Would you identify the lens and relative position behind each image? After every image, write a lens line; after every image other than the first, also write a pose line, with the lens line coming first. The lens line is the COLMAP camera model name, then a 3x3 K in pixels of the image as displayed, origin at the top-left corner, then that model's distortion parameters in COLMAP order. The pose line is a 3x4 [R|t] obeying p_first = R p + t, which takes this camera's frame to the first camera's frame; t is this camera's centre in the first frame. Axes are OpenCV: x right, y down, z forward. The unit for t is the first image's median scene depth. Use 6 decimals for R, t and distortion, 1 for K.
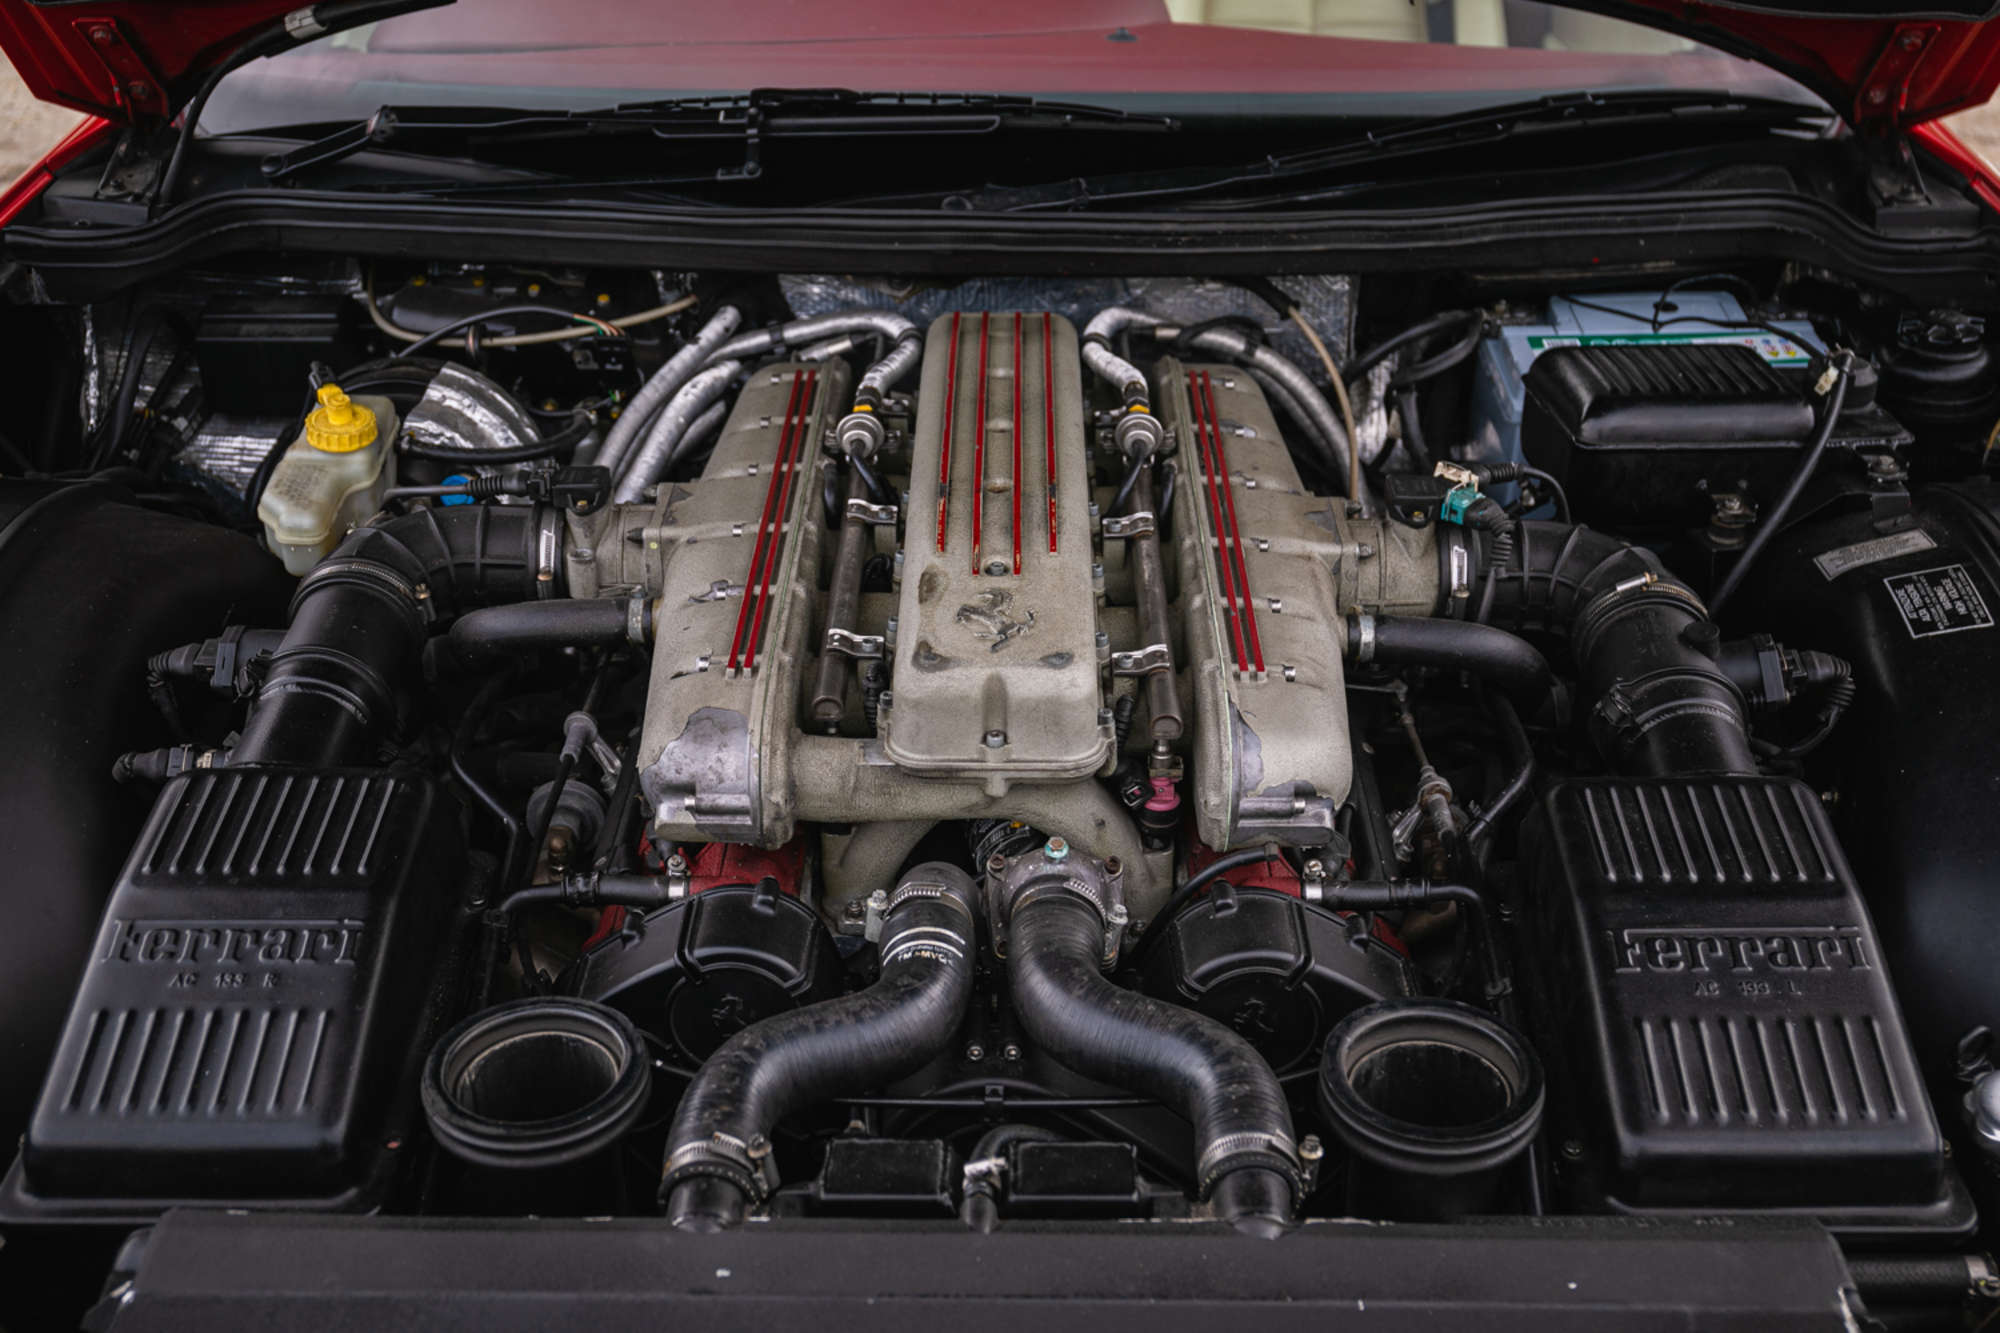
lens RADIAL K [[2406.1, 0, 1000.0], [0, 2406.1, 666.8], [0, 0, 1]] dist [0.003346, 0.000000]
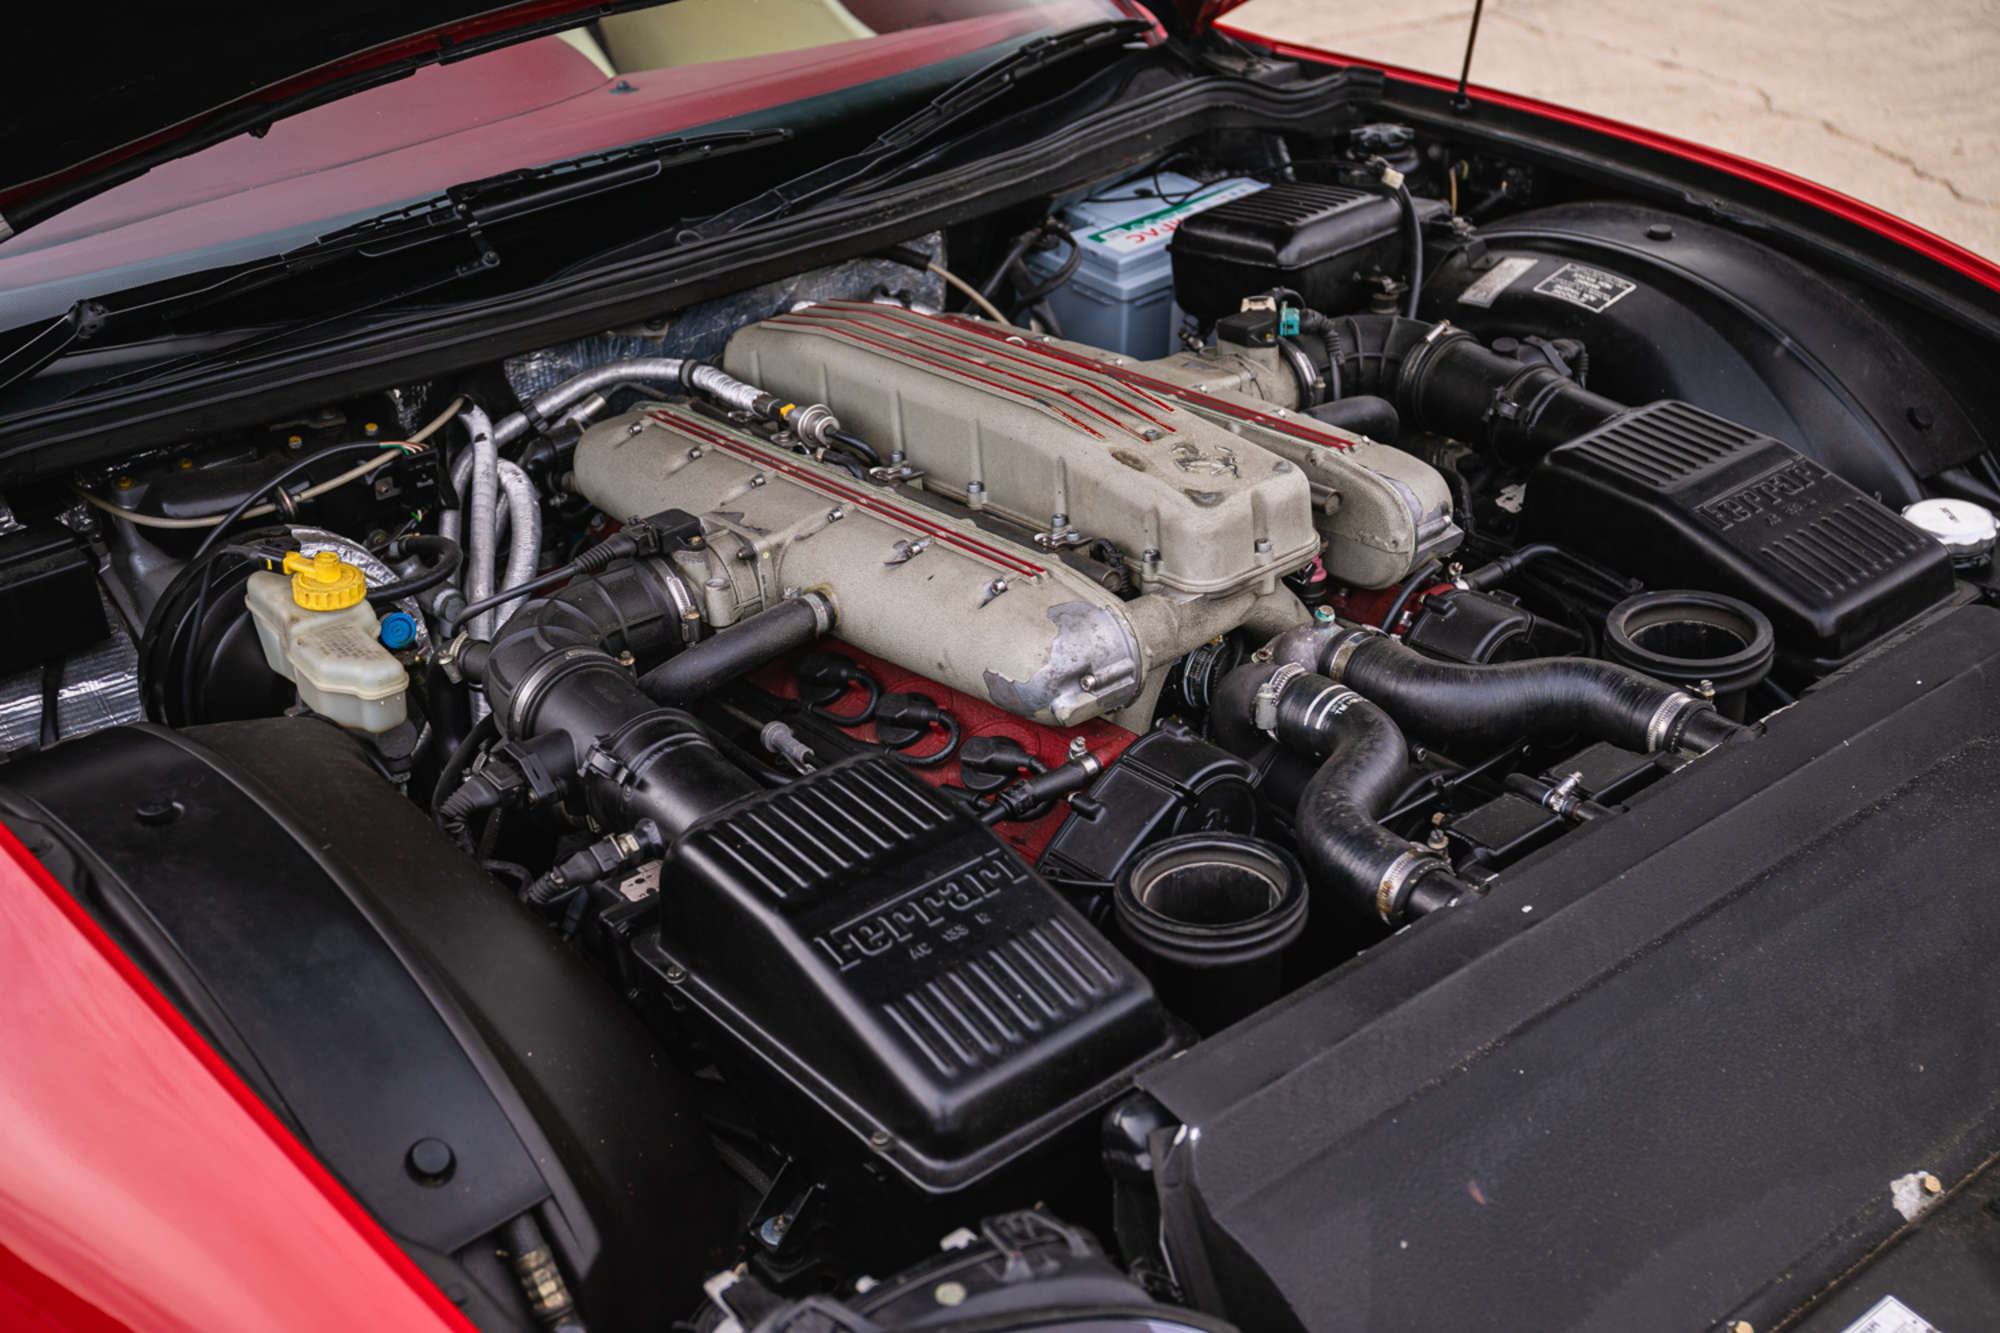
lens RADIAL K [[2531.9, 0, 1000.1], [0, 2531.9, 666.5], [0, 0, 1]] dist [-0.005105, 0.000000]
pose [[0.751642, -0.333251, 0.569191, -0.610735], [0.371450, 0.926984, 0.052217, -0.021124], [-0.545032, 0.172177, 0.820546, 0.026219]]
